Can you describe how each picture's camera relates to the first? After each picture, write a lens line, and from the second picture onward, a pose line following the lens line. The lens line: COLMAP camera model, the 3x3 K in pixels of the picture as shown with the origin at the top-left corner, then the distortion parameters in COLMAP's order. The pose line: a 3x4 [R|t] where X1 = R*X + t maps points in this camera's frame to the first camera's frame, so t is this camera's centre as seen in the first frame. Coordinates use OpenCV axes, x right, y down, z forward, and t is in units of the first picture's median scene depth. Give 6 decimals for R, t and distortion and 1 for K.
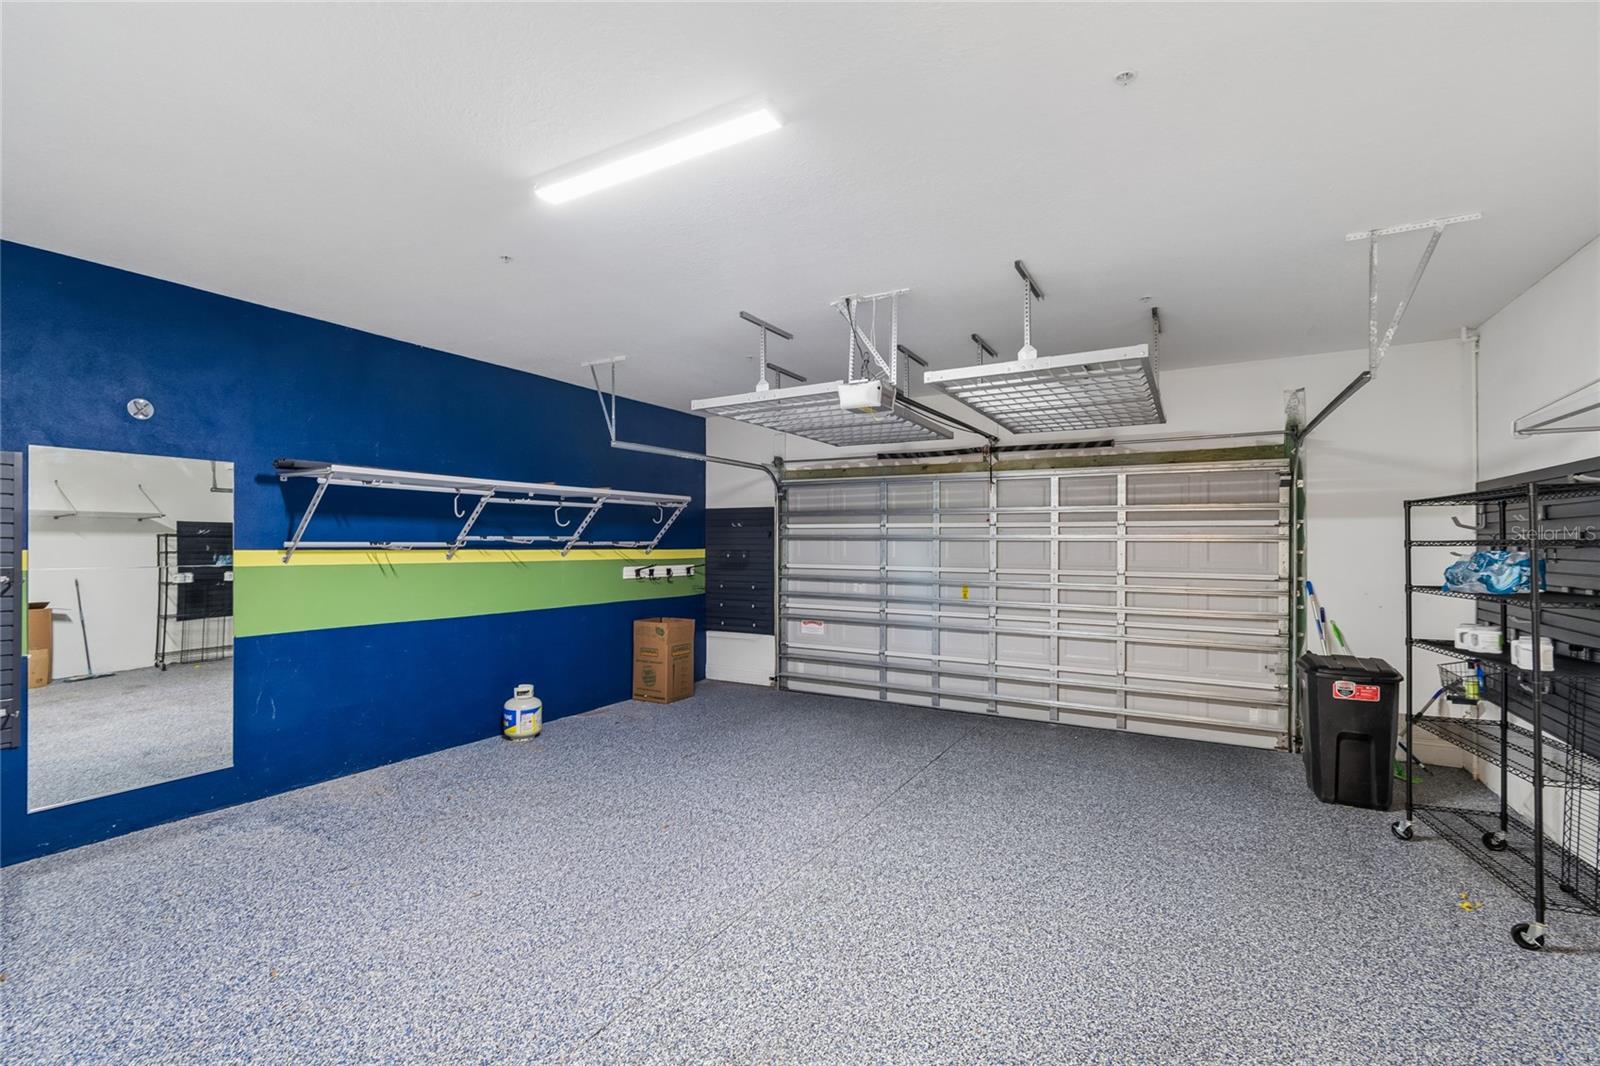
lens RADIAL K [[719.6, 0, 789.5], [0, 719.6, 537.5], [0, 0, 1]] dist [0.001862, 0.000179]
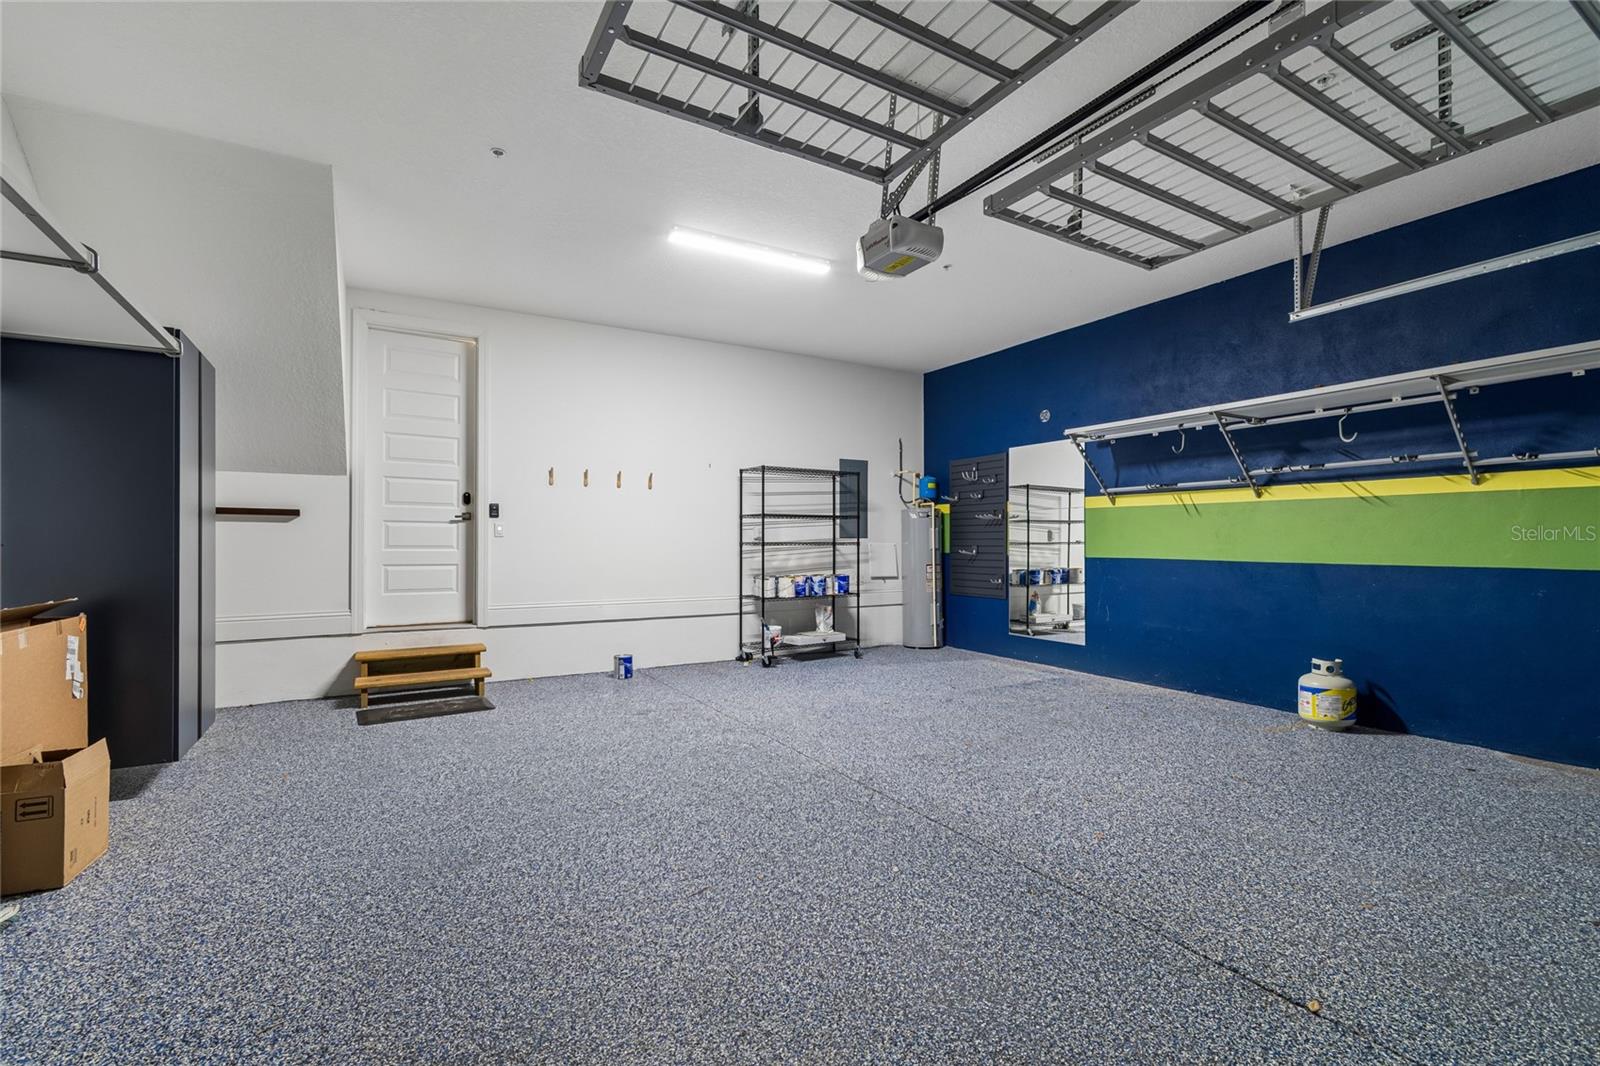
lens RADIAL K [[719.6, 0, 796.1], [0, 719.6, 540.2], [0, 0, 1]] dist [0.001862, 0.000179]
pose [[-0.504090, -0.005240, -0.863635, 0.737034], [0.008455, 0.999904, -0.011002, 0.109346], [0.863610, -0.012848, -0.503997, 1.163086]]
